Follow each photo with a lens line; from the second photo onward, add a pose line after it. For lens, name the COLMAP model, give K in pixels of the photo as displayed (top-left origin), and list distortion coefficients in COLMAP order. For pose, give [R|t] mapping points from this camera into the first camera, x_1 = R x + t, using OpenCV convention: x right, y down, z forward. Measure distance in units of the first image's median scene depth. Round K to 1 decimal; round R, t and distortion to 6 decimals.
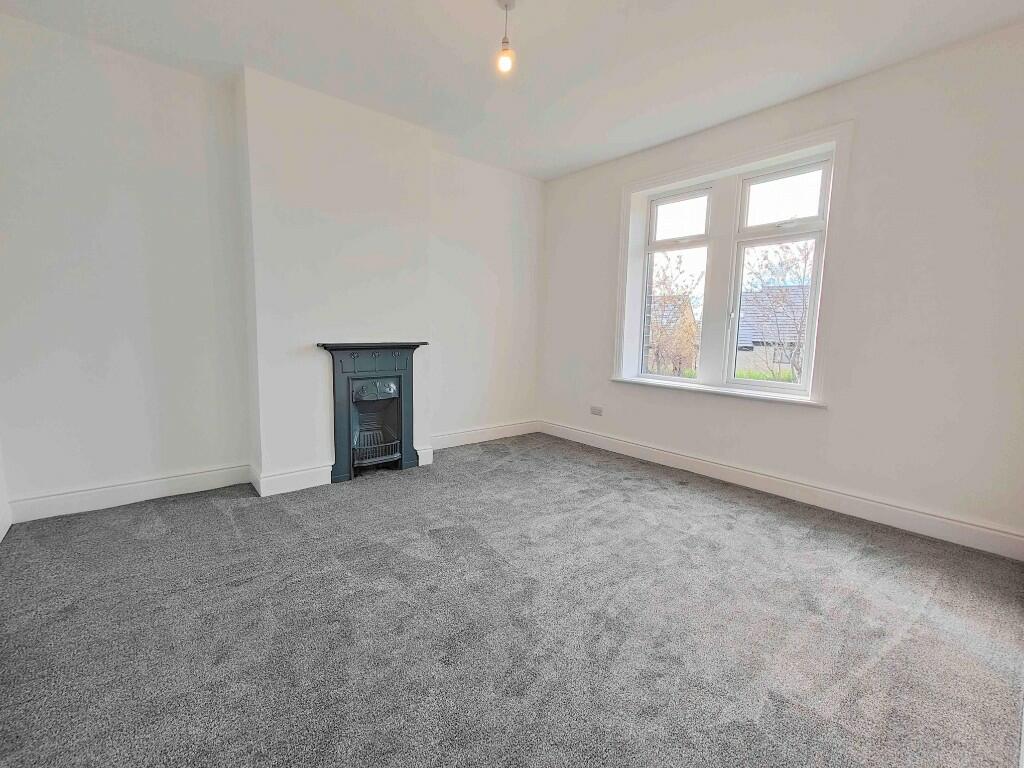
lens RADIAL K [[431.0, 0, 512.0], [0, 431.0, 384.0], [0, 0, 1]] dist [-0.001072, -0.000017]
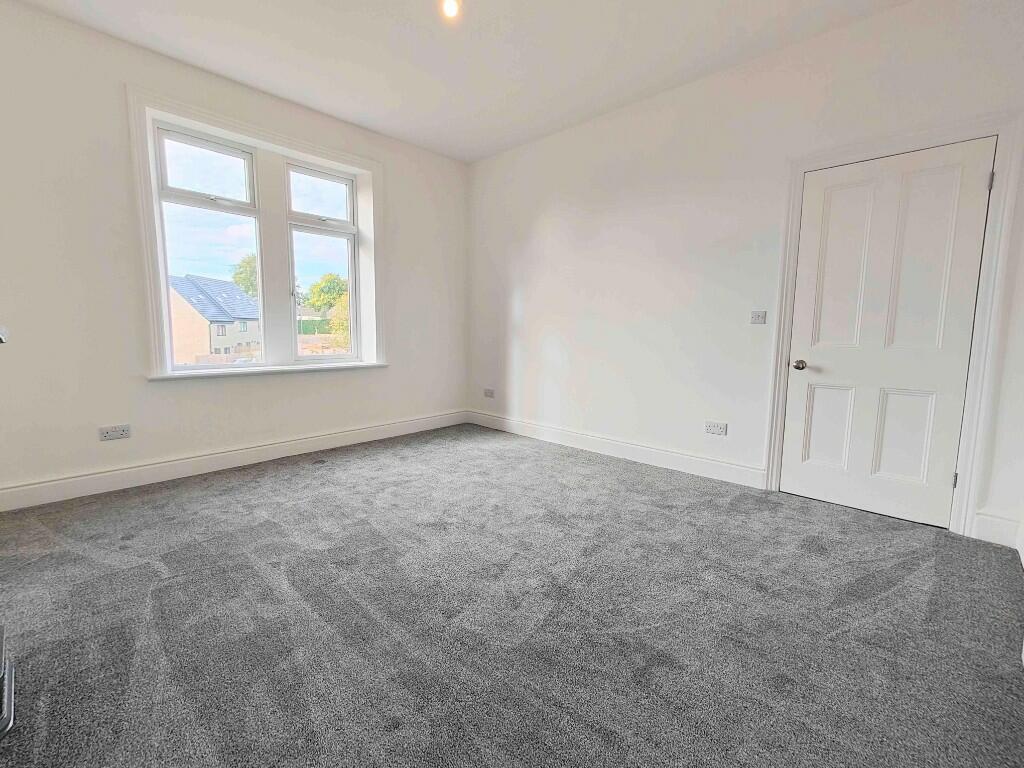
lens RADIAL K [[446.8, 0, 510.9], [0, 446.8, 377.7], [0, 0, 1]] dist [0.003373, 0.000444]
pose [[-0.099475, -0.135165, 0.985817, -0.619878], [0.103843, 0.983911, 0.145382, -0.064683], [-0.989607, 0.116832, -0.083839, 0.595310]]
